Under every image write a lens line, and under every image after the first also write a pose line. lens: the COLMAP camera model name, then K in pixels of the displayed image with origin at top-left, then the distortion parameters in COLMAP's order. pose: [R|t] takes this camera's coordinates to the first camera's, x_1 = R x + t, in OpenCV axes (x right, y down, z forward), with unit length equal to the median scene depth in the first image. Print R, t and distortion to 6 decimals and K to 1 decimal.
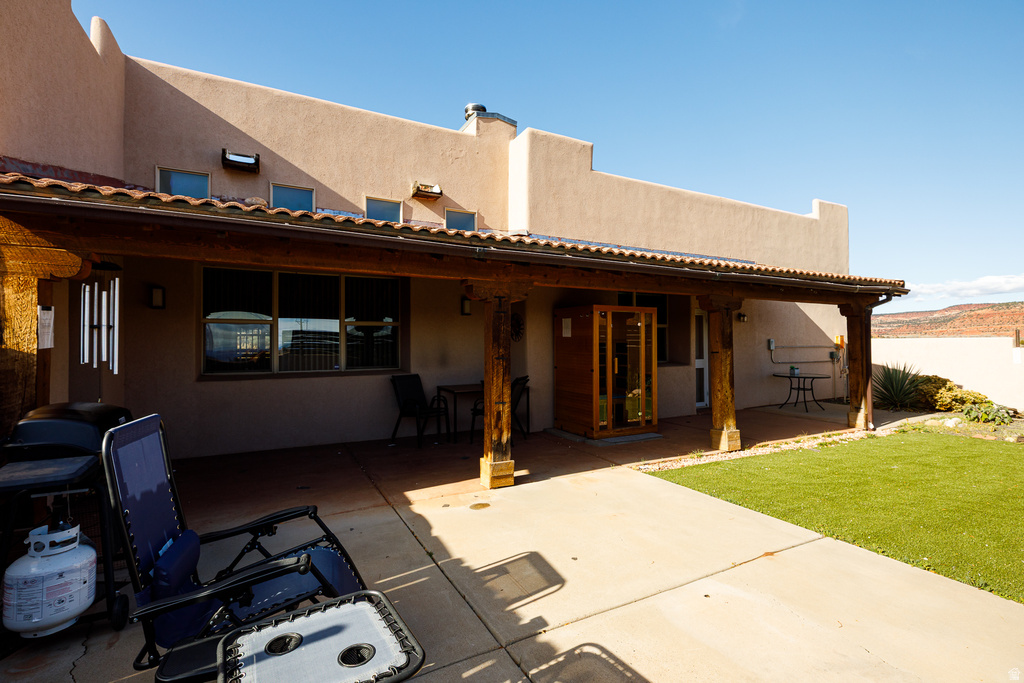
lens RADIAL K [[465.3, 0, 524.2], [0, 465.3, 340.5], [0, 0, 1]] dist [0.000719, -0.000126]
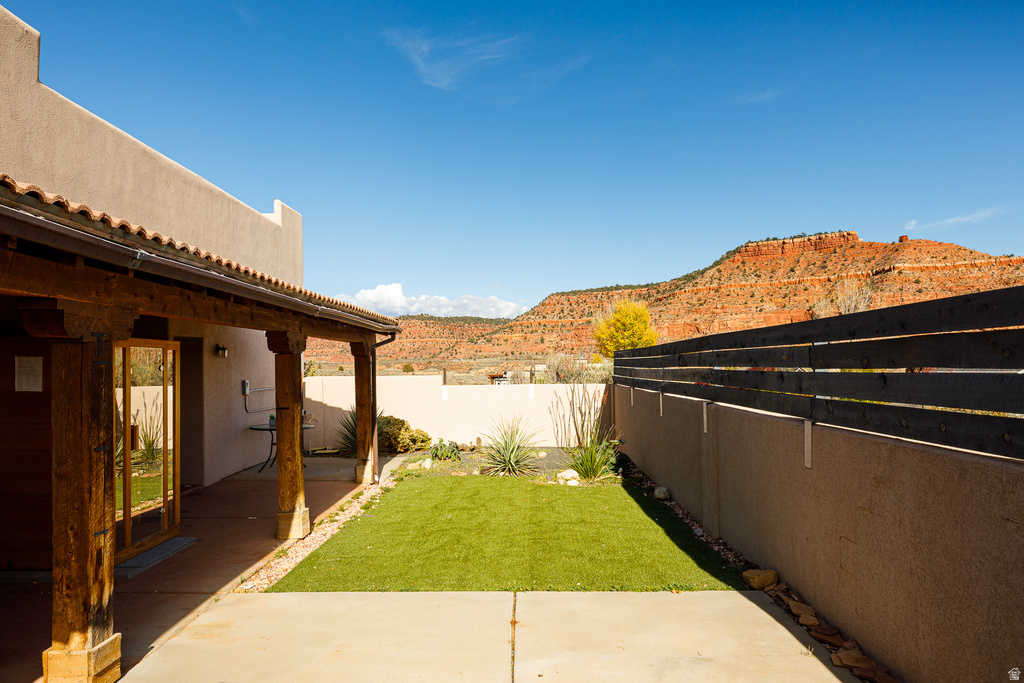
lens RADIAL K [[703.9, 0, 510.8], [0, 703.9, 365.6], [0, 0, 1]] dist [0.003724, -0.001142]
pose [[0.476855, 0.000387, 0.878982, -0.375412], [-0.002332, 0.999997, 0.000824, -0.041445], [-0.878979, -0.002442, 0.476855, 0.140284]]
